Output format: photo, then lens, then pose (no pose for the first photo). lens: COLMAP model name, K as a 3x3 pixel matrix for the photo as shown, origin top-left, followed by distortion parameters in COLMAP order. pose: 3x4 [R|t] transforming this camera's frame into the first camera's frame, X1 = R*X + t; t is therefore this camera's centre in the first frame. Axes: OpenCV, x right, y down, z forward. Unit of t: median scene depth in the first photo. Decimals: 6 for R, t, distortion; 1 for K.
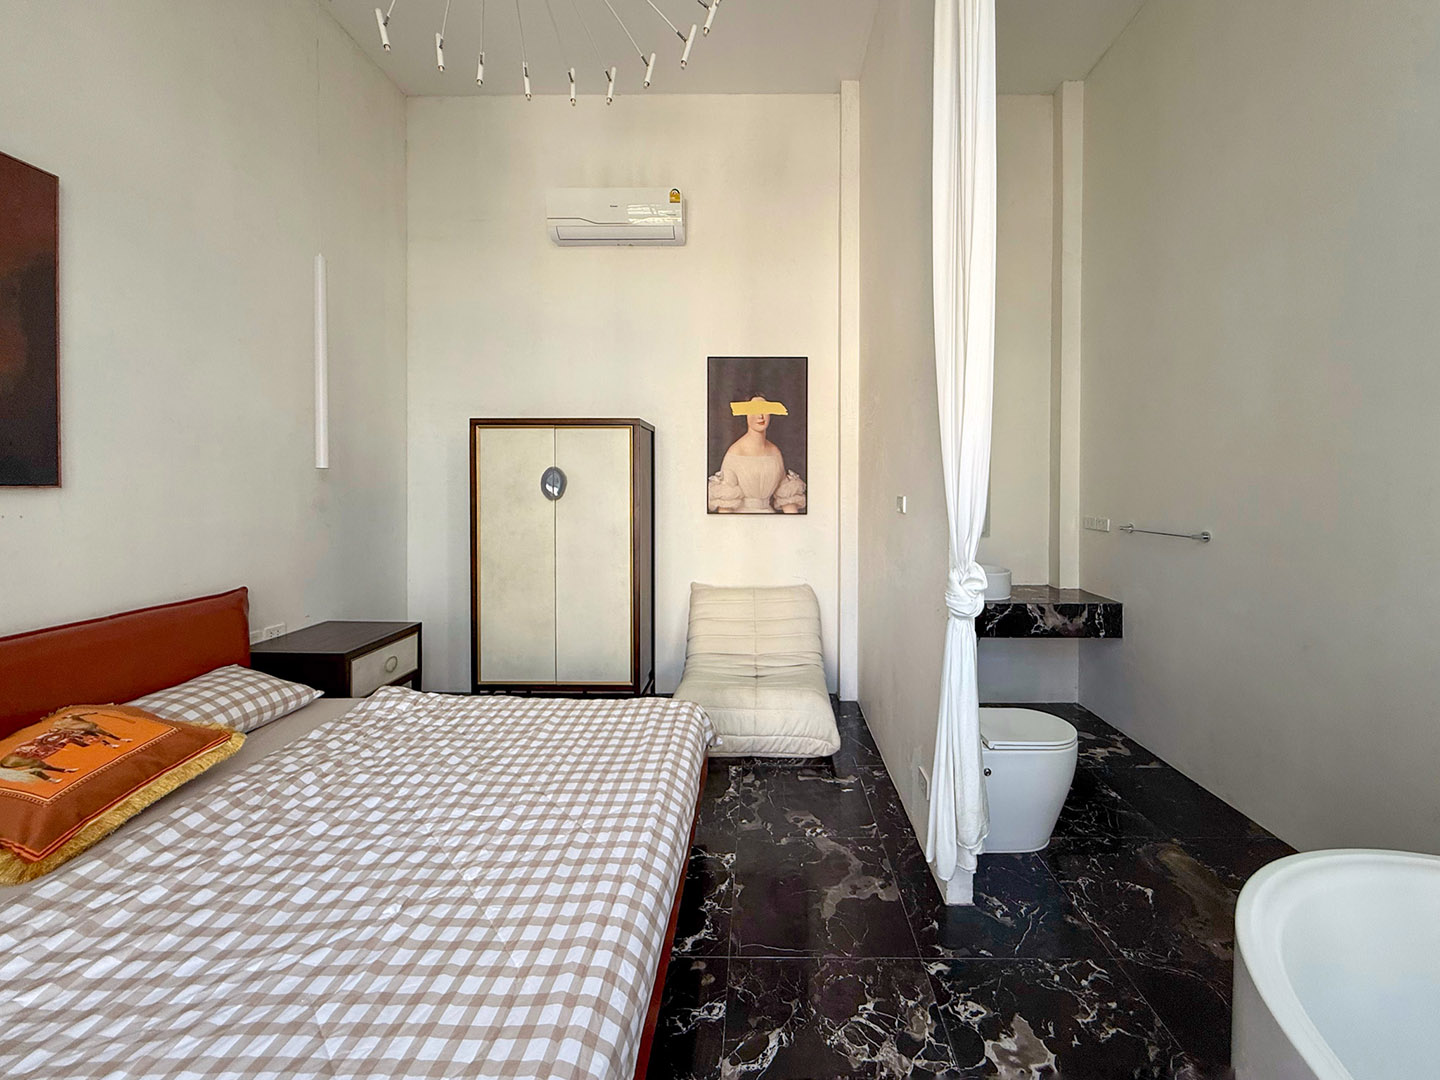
lens RADIAL K [[578.9, 0, 717.0], [0, 578.9, 503.1], [0, 0, 1]] dist [0.000526, 0.000563]
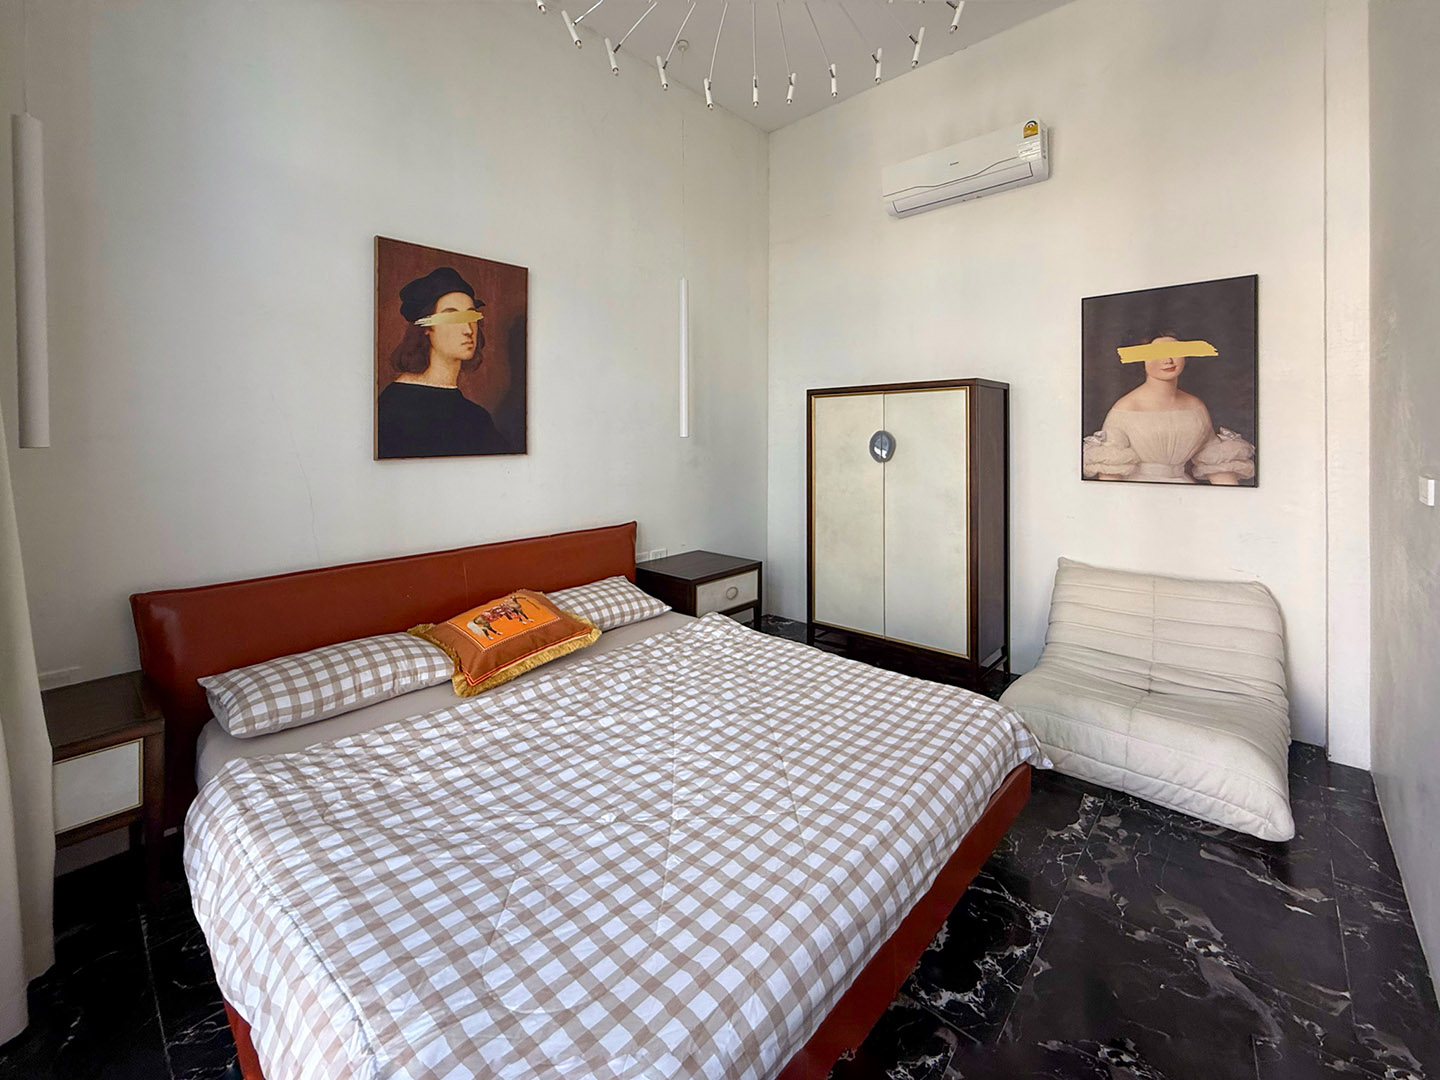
lens RADIAL K [[518.1, 0, 721.6], [0, 518.1, 439.7], [0, 0, 1]] dist [0.000431, 0.000263]
pose [[0.763724, 0.009080, -0.645479, 0.151624], [-0.023738, 0.999620, -0.014025, -0.039187], [0.645107, 0.026033, 0.763649, 0.145051]]
